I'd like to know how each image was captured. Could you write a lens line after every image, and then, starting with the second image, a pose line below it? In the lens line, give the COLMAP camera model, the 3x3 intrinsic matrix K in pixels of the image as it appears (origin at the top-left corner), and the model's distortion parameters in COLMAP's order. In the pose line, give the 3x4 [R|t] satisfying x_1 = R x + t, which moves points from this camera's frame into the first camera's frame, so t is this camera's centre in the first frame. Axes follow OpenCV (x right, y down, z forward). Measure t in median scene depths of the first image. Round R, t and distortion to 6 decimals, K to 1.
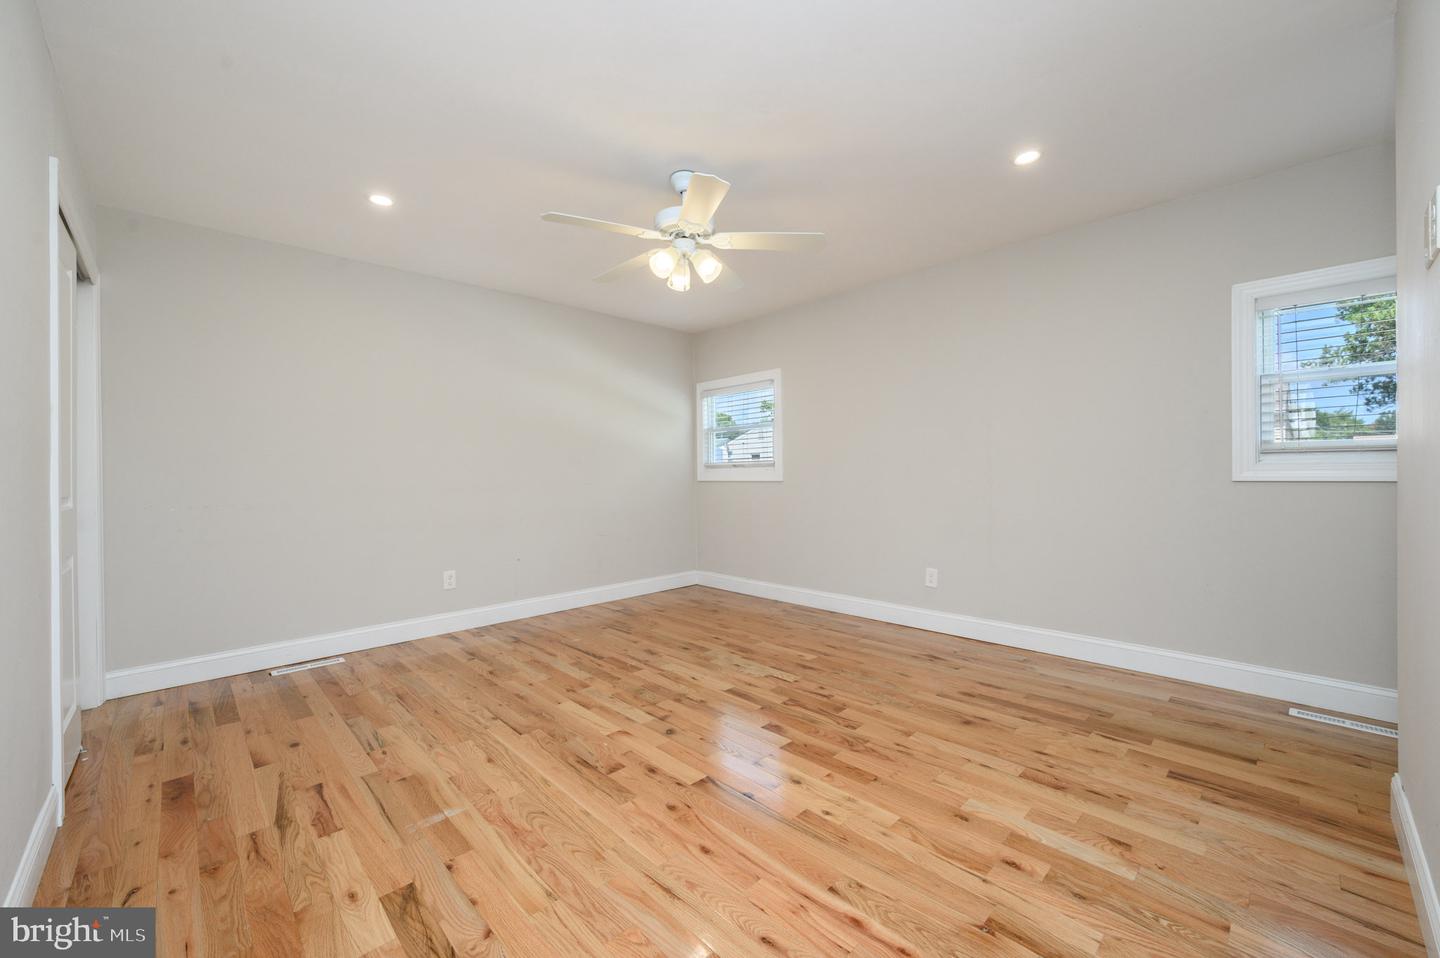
lens RADIAL K [[570.0, 0, 721.3], [0, 570.0, 476.7], [0, 0, 1]] dist [-0.004902, 0.000942]
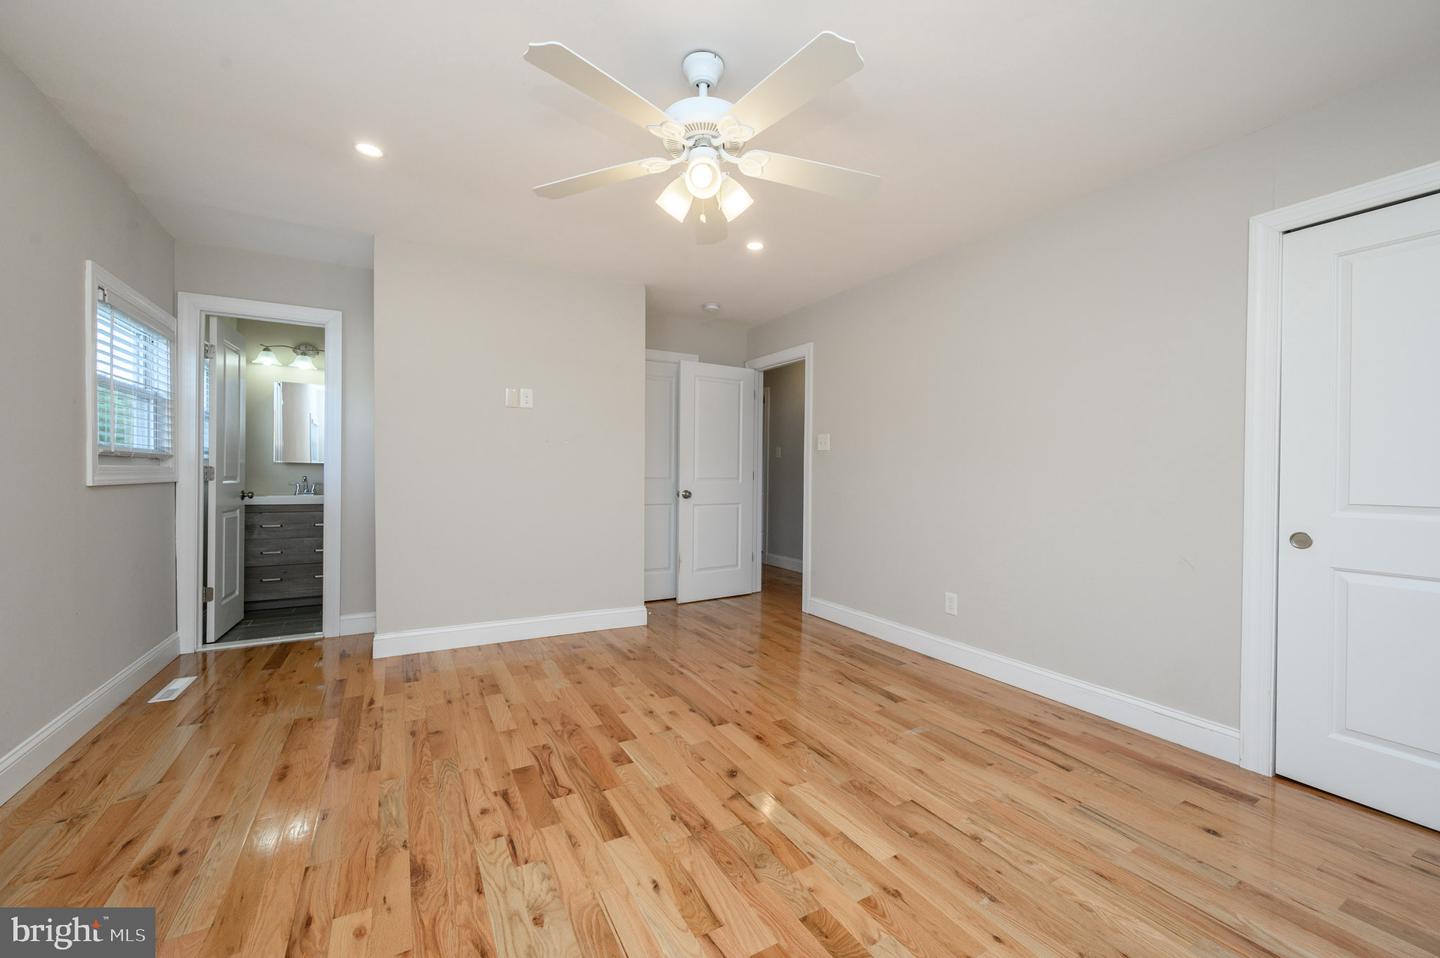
lens RADIAL K [[570.0, 0, 719.8], [0, 570.0, 473.3], [0, 0, 1]] dist [-0.004902, 0.000942]
pose [[-0.968985, 0.000259, 0.247121, -0.286189], [0.001506, 0.999987, 0.004859, -0.017517], [-0.247116, 0.005080, -0.968972, 1.849139]]
